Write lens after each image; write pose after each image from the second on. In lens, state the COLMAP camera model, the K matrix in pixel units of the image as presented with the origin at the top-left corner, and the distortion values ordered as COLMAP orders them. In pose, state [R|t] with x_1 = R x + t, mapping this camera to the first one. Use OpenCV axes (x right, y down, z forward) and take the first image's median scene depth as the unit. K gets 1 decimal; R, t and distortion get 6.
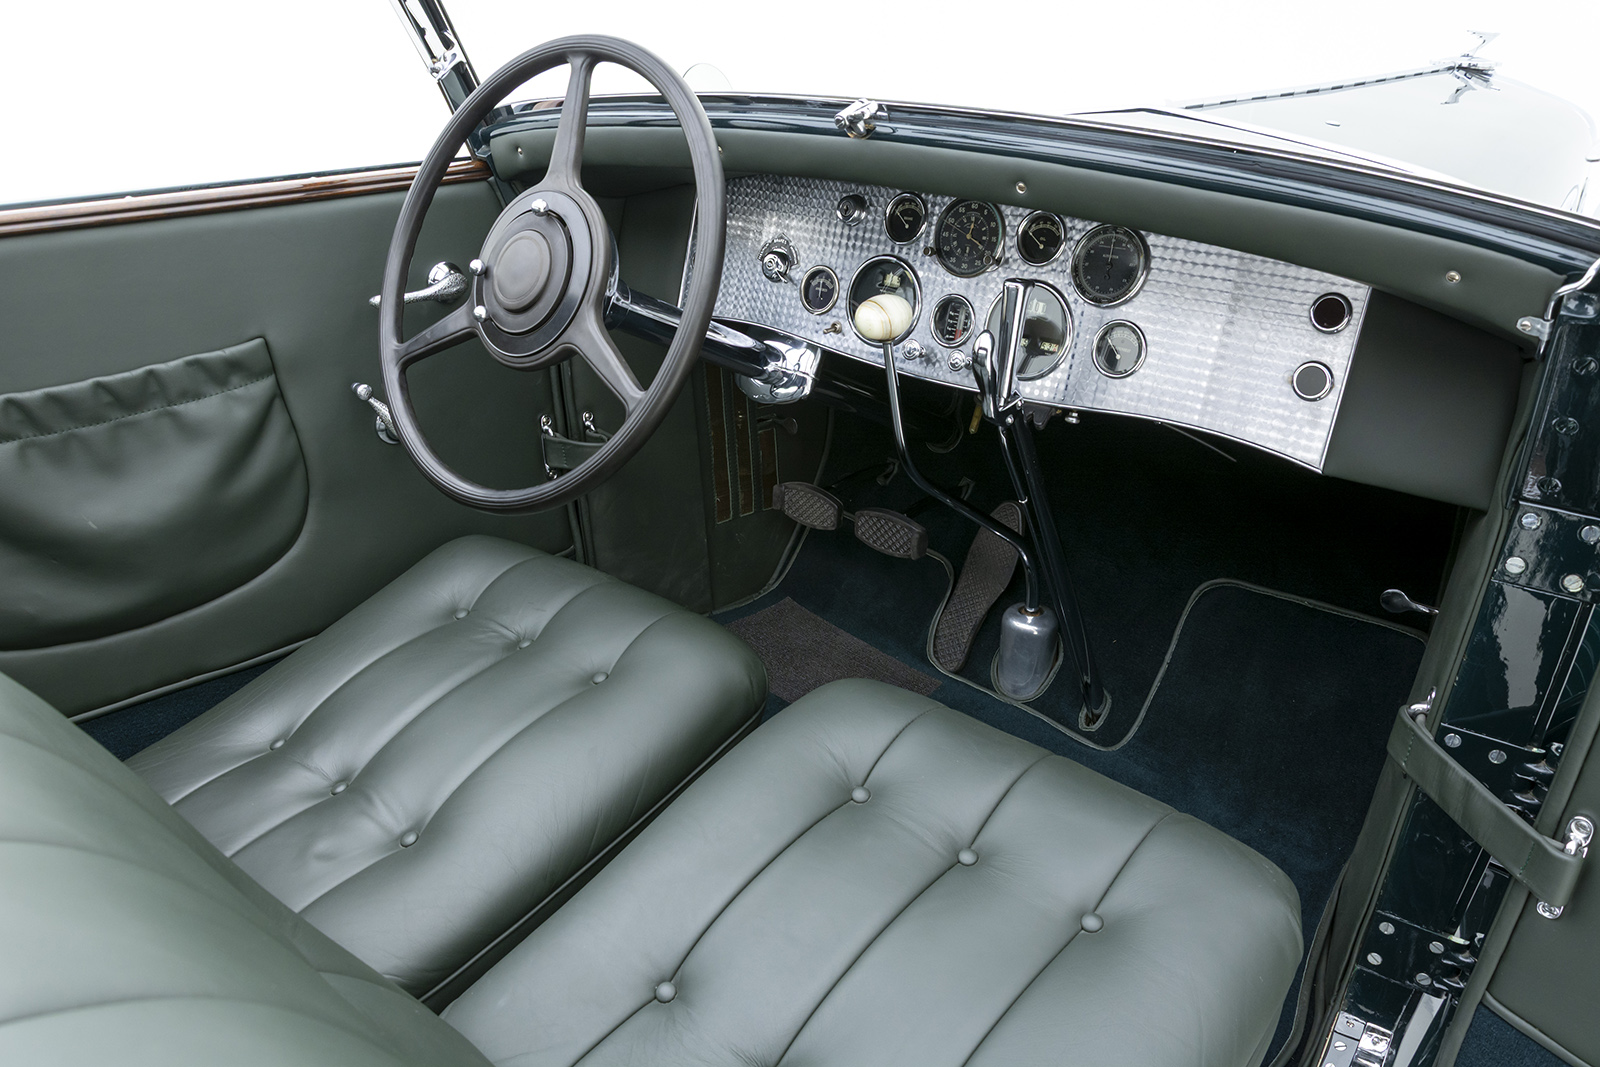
lens RADIAL K [[1236.4, 0, 800.3], [0, 1236.4, 536.4], [0, 0, 1]] dist [0.001028, -0.008400]
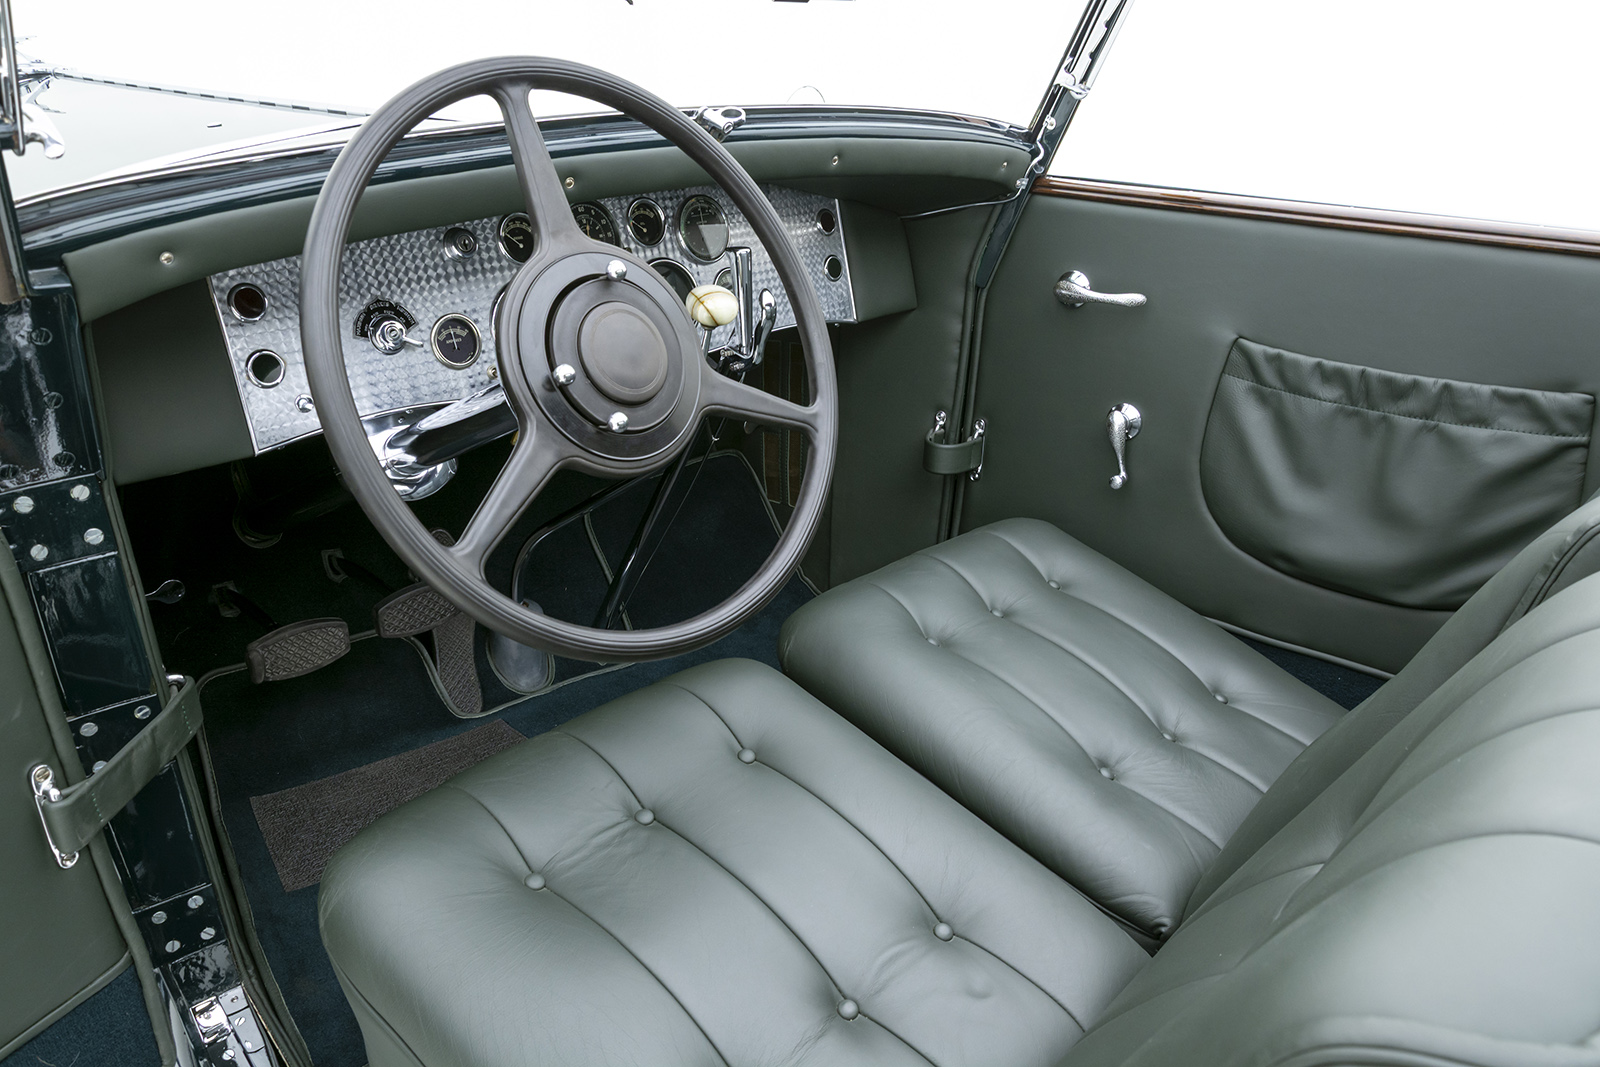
lens RADIAL K [[1236.4, 0, 809.1], [0, 1236.4, 533.5], [0, 0, 1]] dist [0.001028, -0.008400]
pose [[-0.099047, -0.370072, 0.923708, -0.976713], [0.367525, 0.849033, 0.379563, -0.368085], [-0.924724, 0.377080, 0.051917, 0.883651]]
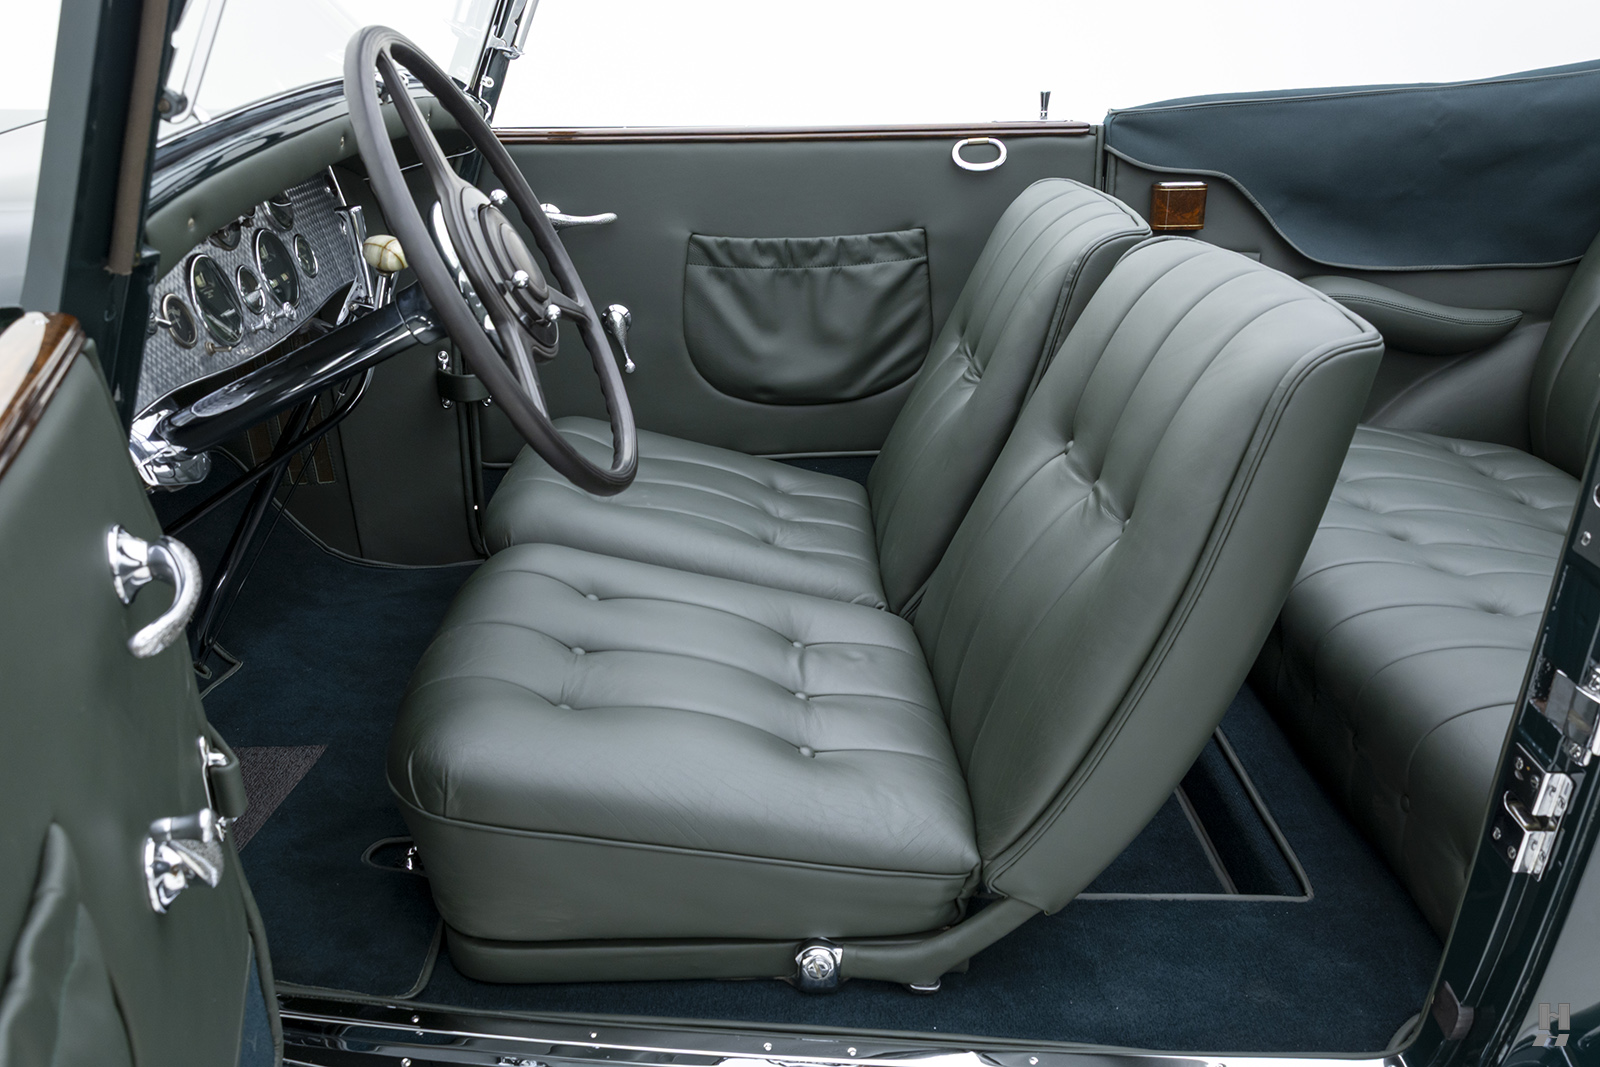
lens RADIAL K [[1236.4, 0, 802.8], [0, 1236.4, 532.3], [0, 0, 1]] dist [0.001028, -0.008400]
pose [[-0.781620, -0.219607, 0.583817, -0.942408], [0.254584, 0.742147, 0.620004, -0.584997], [-0.569436, 0.633238, -0.524169, 1.496392]]
